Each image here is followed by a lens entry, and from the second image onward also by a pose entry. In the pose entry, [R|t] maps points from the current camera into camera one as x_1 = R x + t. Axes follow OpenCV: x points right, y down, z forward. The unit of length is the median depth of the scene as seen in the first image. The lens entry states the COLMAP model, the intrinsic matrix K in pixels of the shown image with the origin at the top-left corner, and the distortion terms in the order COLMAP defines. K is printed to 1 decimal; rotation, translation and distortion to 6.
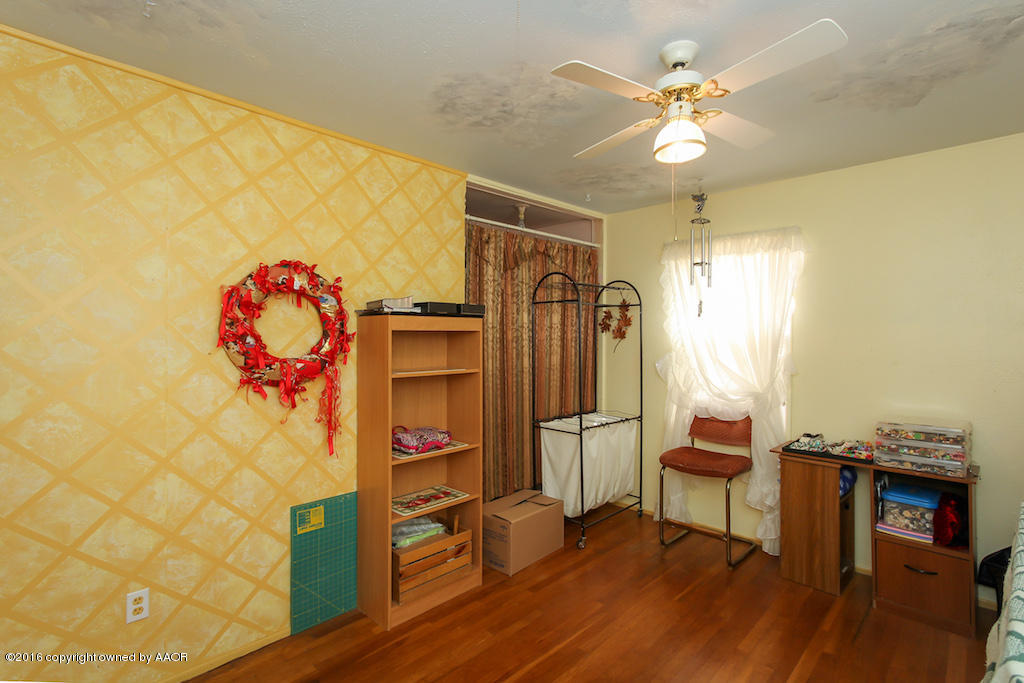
lens RADIAL K [[475.7, 0, 512.9], [0, 475.7, 340.1], [0, 0, 1]] dist [-0.008261, 0.004465]
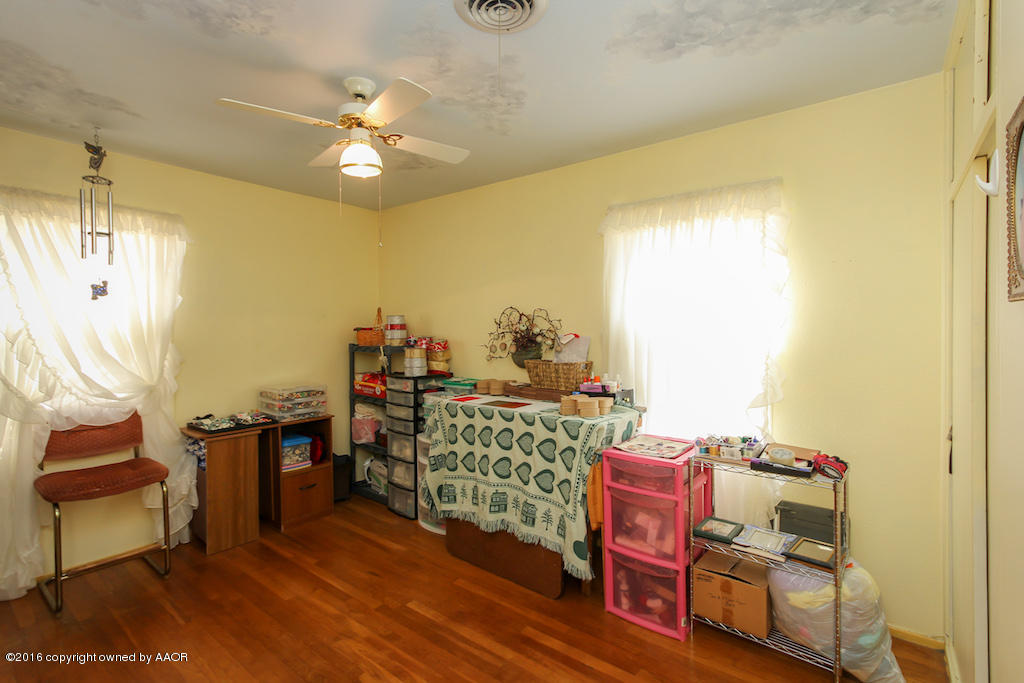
lens RADIAL K [[475.7, 0, 515.5], [0, 475.7, 335.0], [0, 0, 1]] dist [-0.008261, 0.004465]
pose [[-0.127178, -0.017874, 0.991719, -0.497814], [0.007497, 0.999792, 0.018981, -0.000565], [-0.991852, 0.009849, -0.127018, 0.416610]]
